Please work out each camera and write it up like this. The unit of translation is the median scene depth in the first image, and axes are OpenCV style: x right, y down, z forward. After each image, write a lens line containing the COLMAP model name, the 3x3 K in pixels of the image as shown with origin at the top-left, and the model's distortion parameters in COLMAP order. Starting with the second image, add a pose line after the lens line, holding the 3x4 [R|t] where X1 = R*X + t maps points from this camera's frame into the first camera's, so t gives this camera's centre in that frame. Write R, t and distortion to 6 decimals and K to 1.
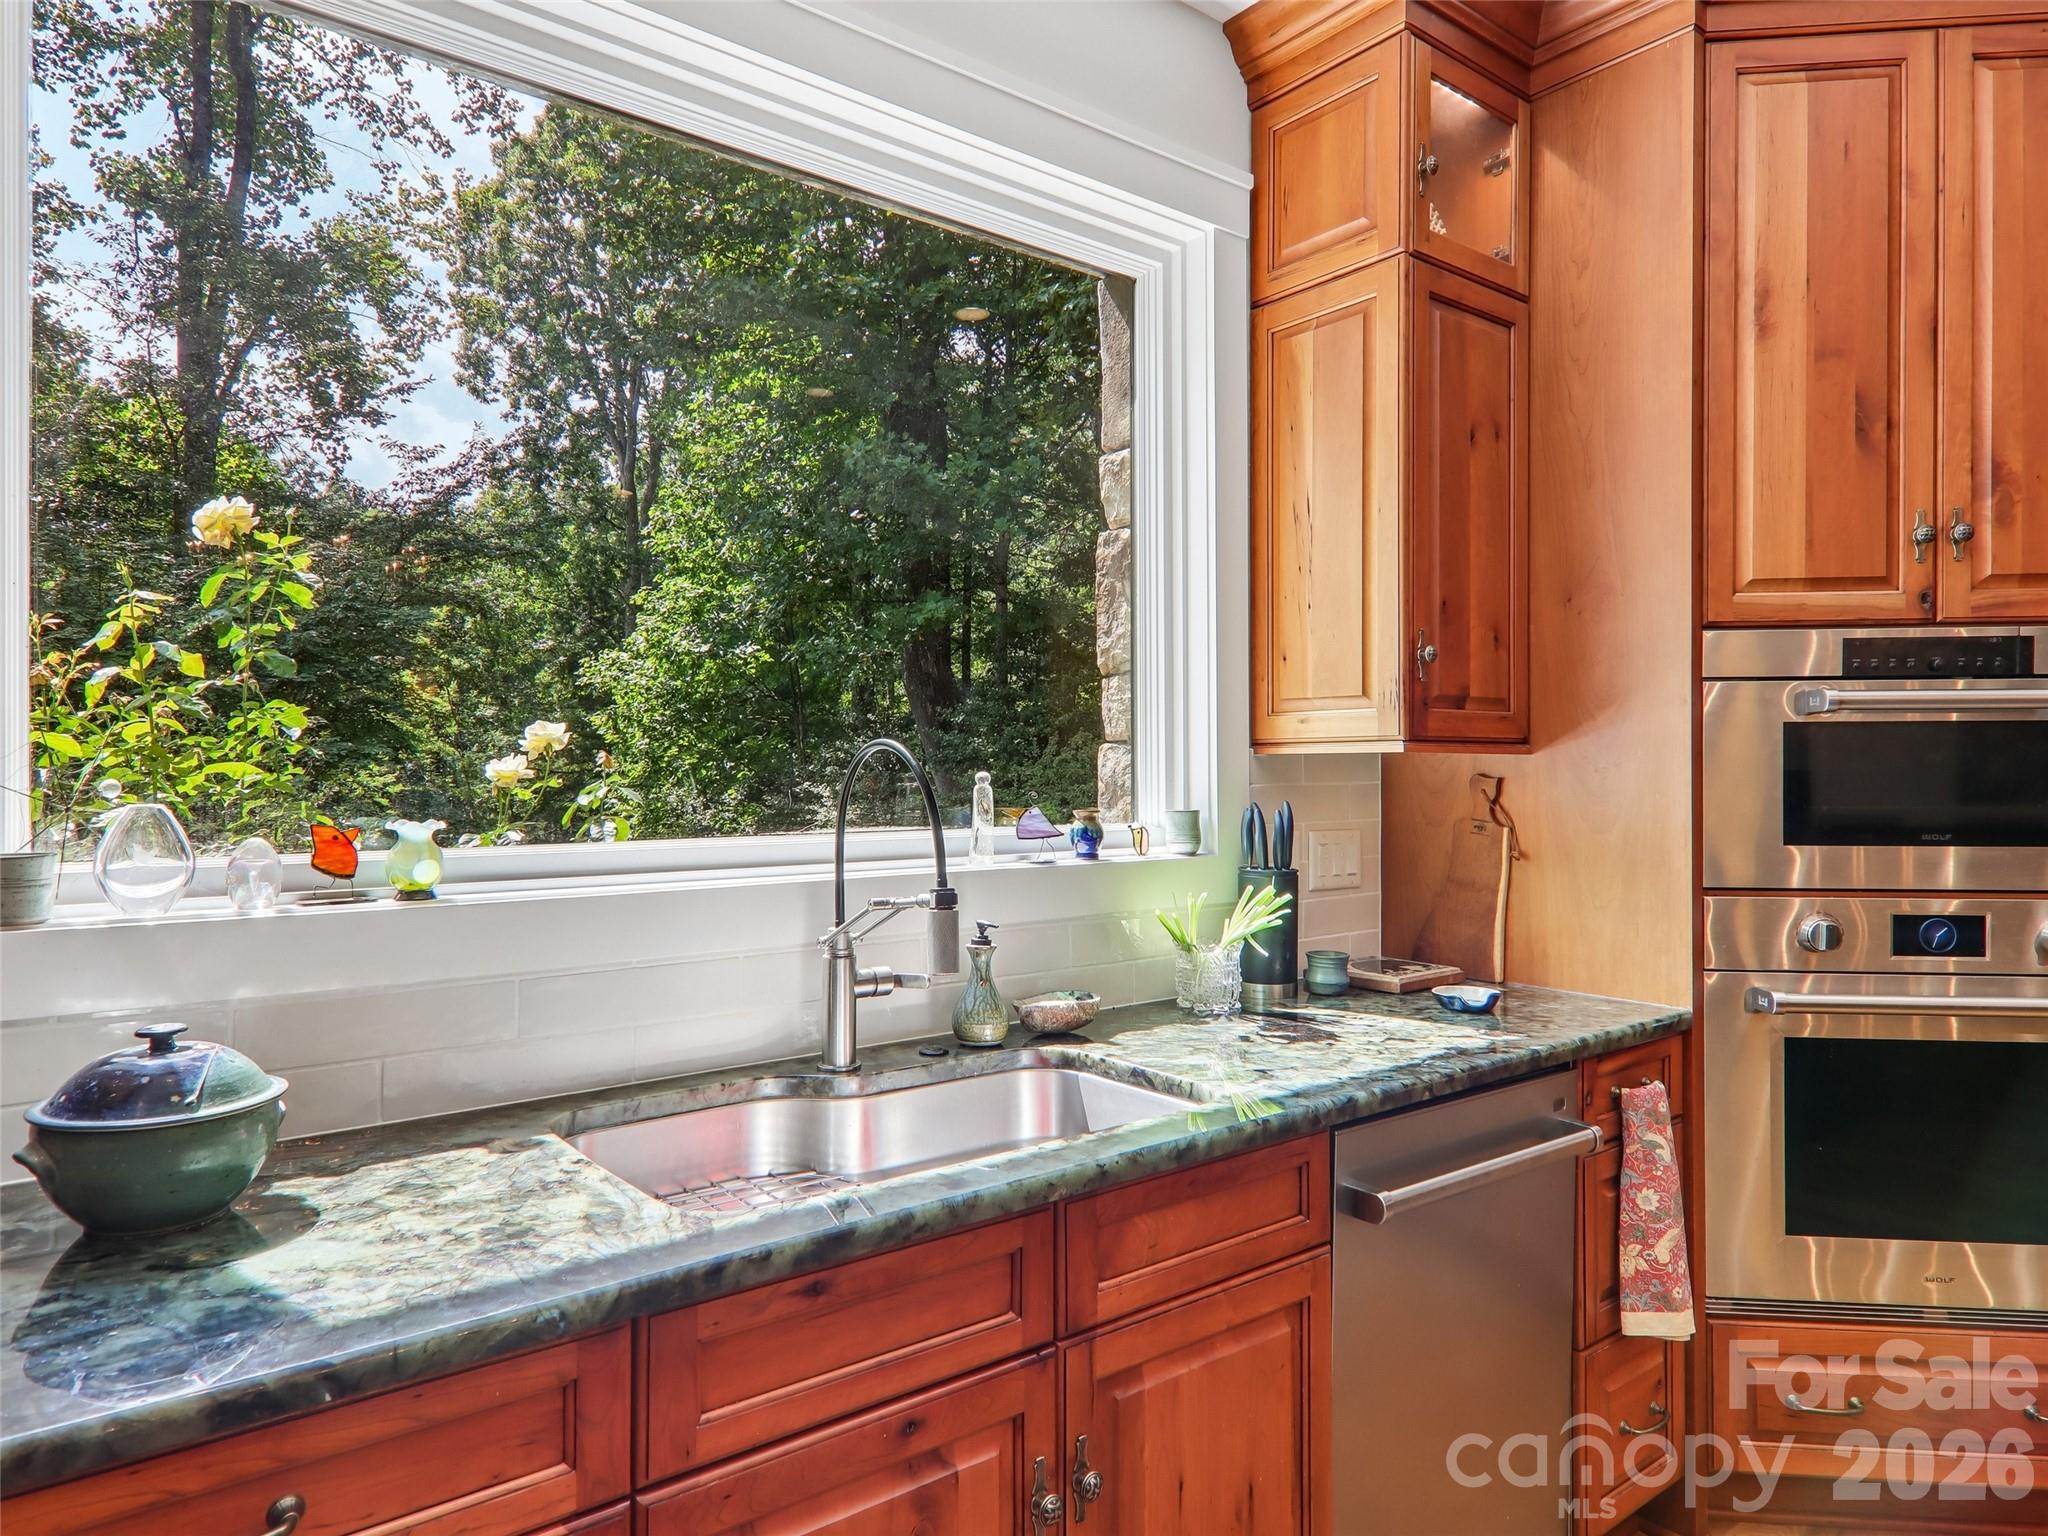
lens RADIAL K [[1288.5, 0, 1020.0], [0, 1288.5, 791.2], [0, 0, 1]] dist [-0.005995, -0.003782]
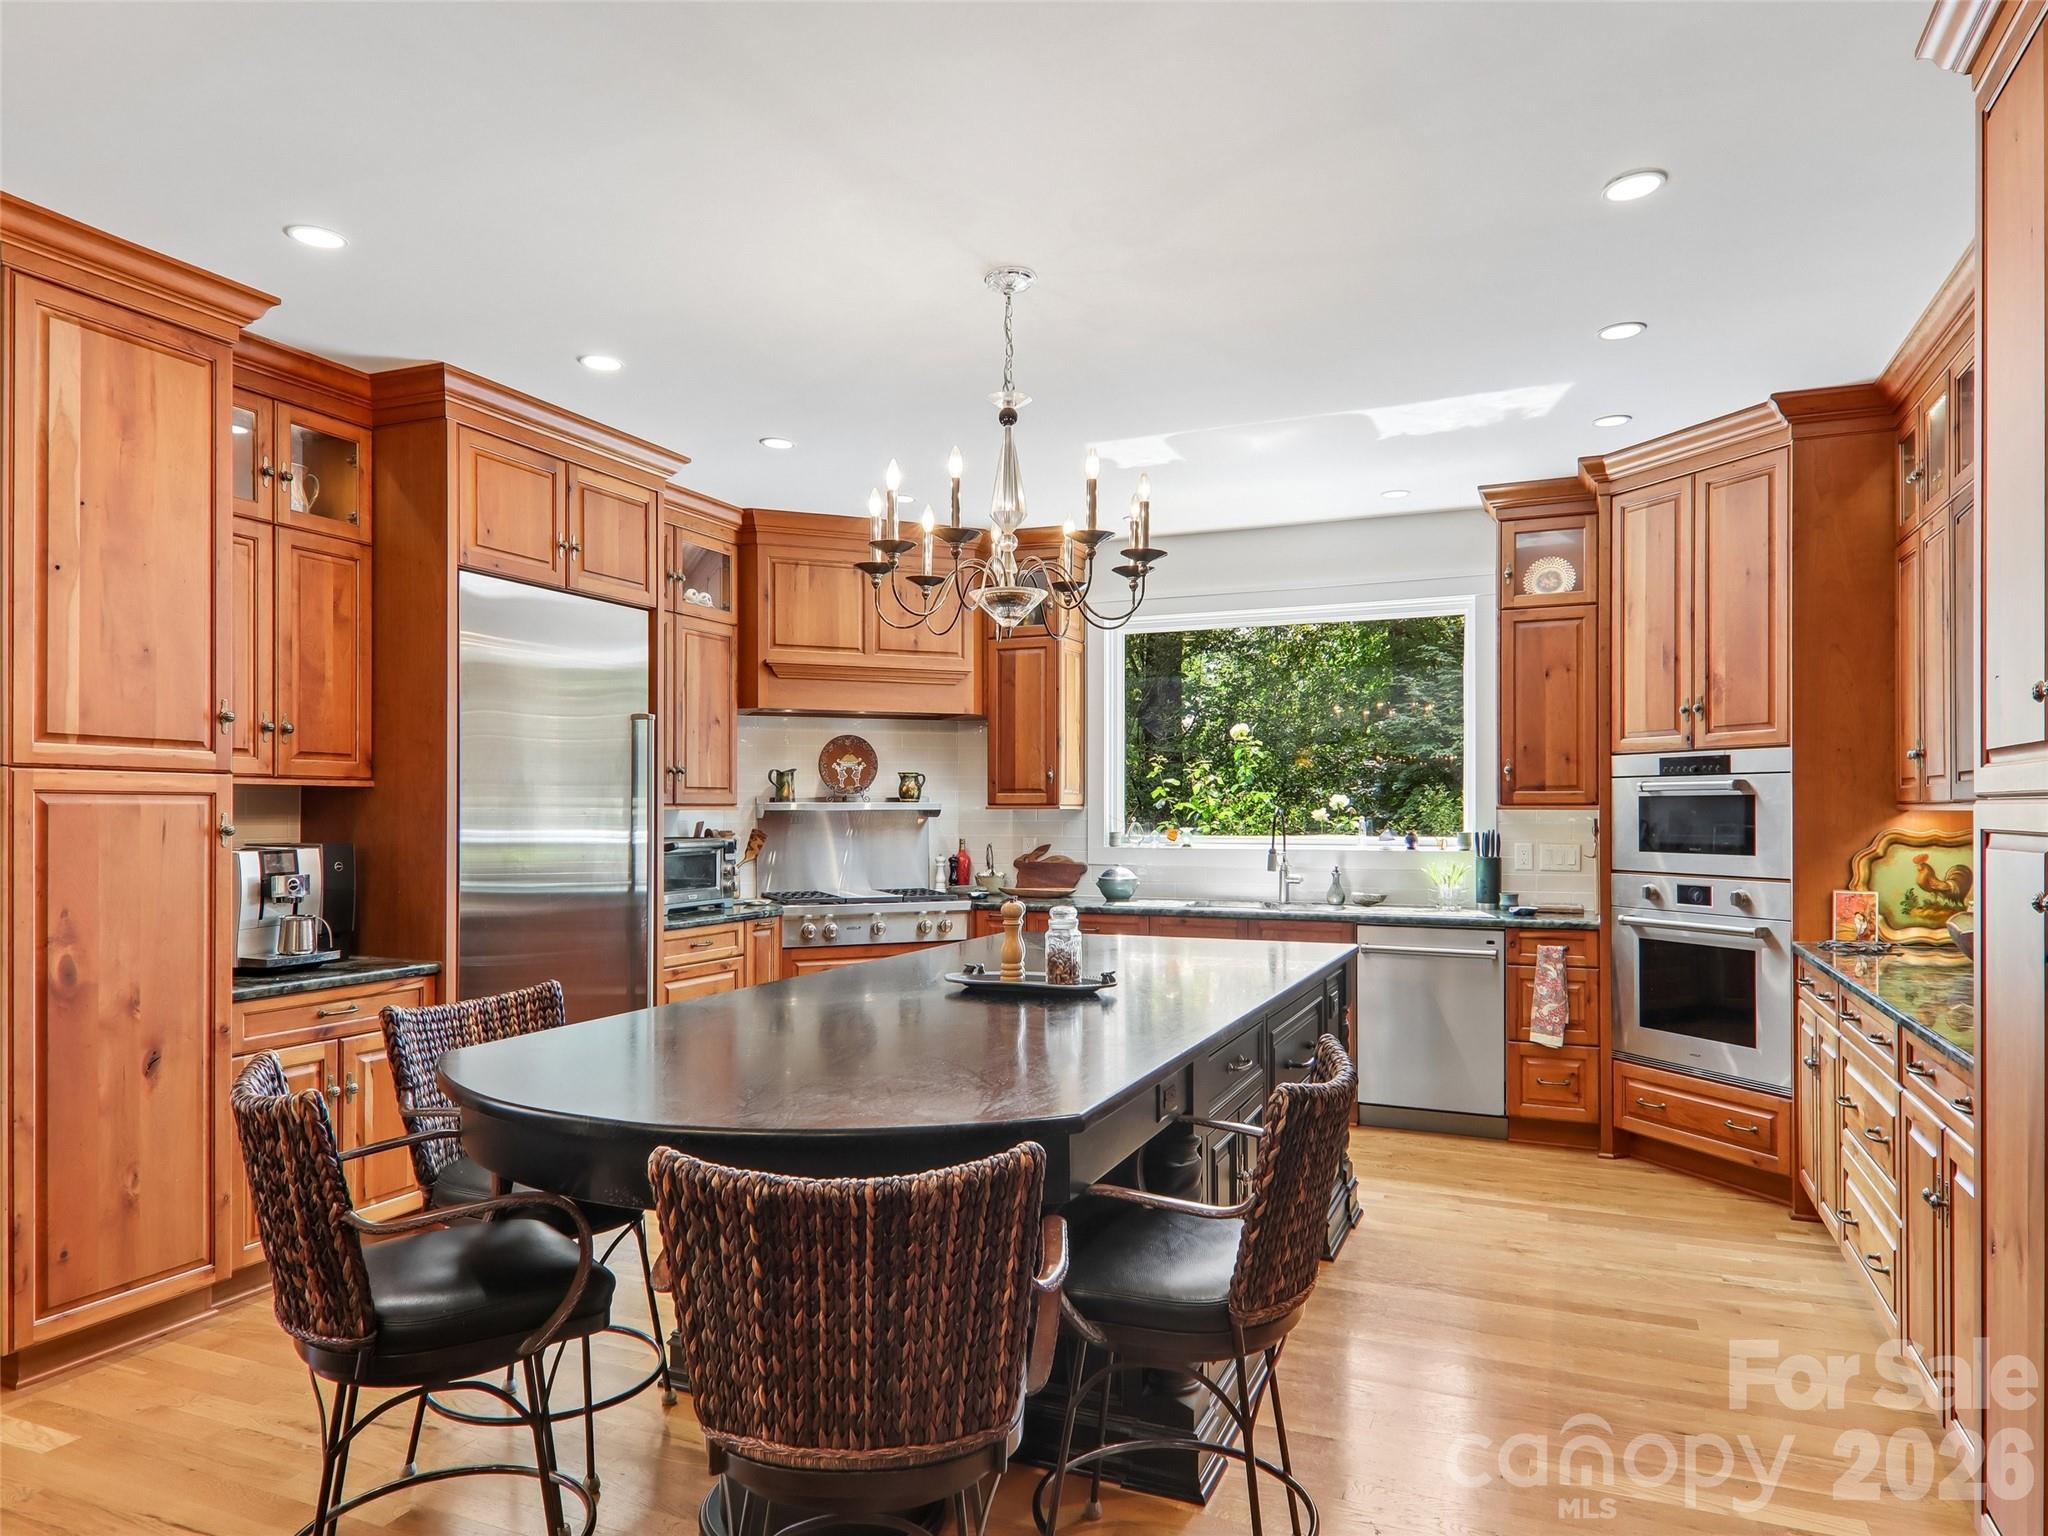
lens RADIAL K [[1288.5, 0, 1020.0], [0, 1288.5, 791.2], [0, 0, 1]] dist [-0.005995, -0.003782]
pose [[0.469882, -0.010234, -0.882670, 2.074371], [-0.010726, 0.999793, -0.017302, -0.012128], [0.882664, 0.017597, 0.469675, -1.002077]]
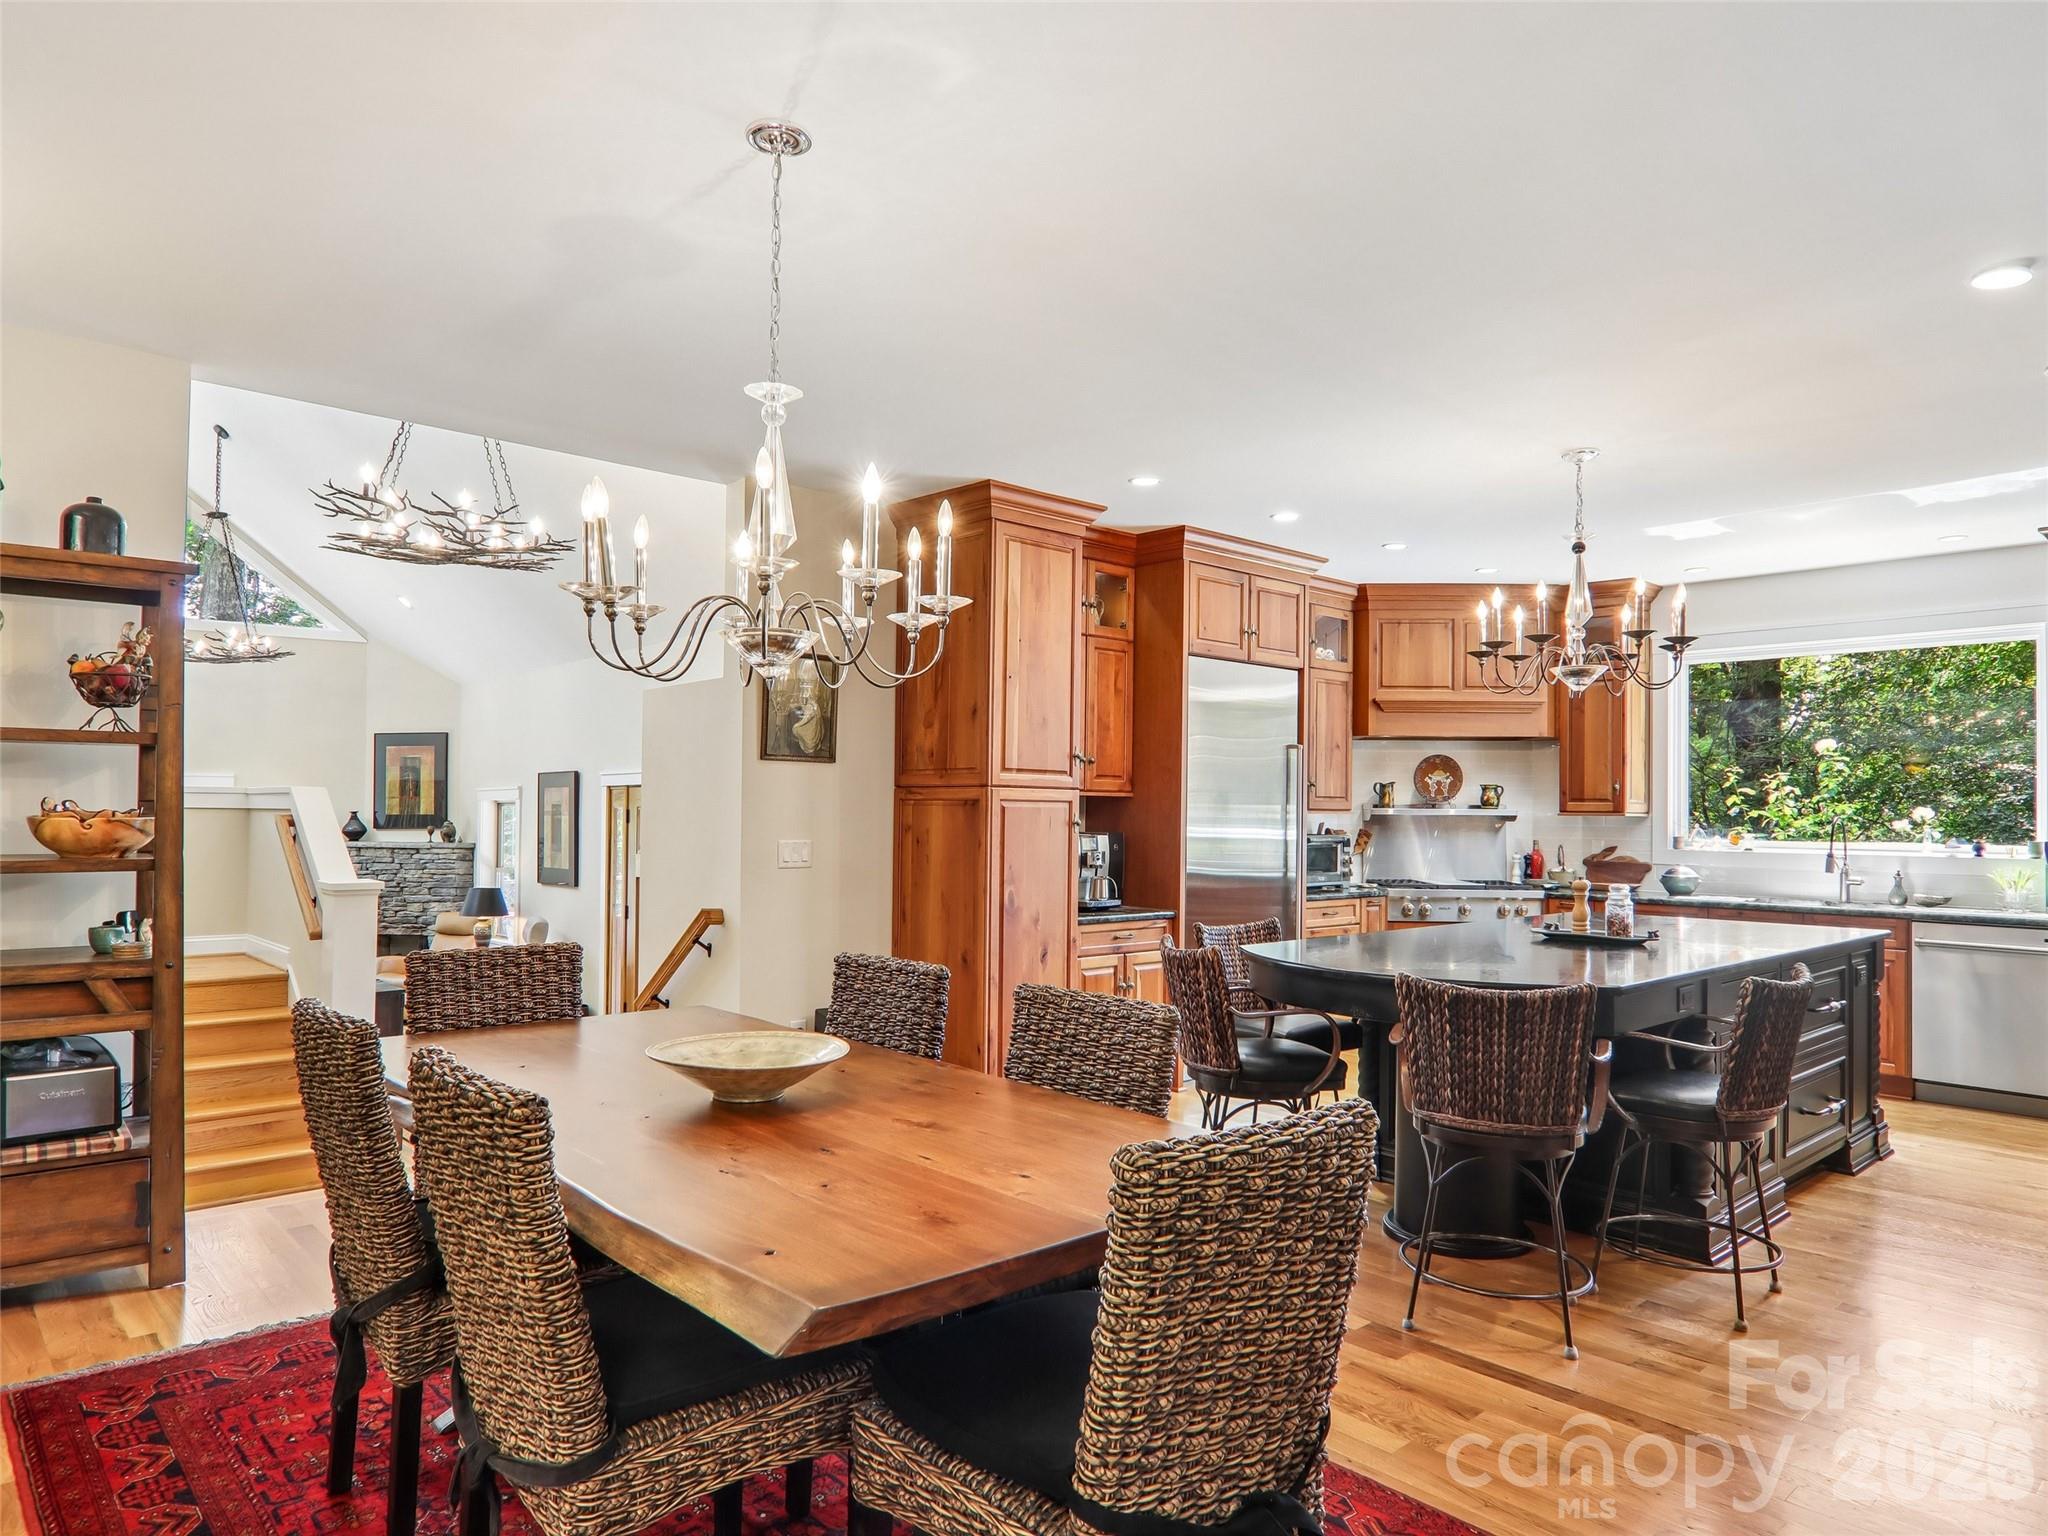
lens RADIAL K [[1288.5, 0, 1020.0], [0, 1288.5, 791.2], [0, 0, 1]] dist [-0.005995, -0.003782]
pose [[0.070888, -0.011425, -0.997419, 2.854395], [-0.021579, 0.999683, -0.012985, -0.009980], [0.997251, 0.022443, 0.070619, -1.407823]]
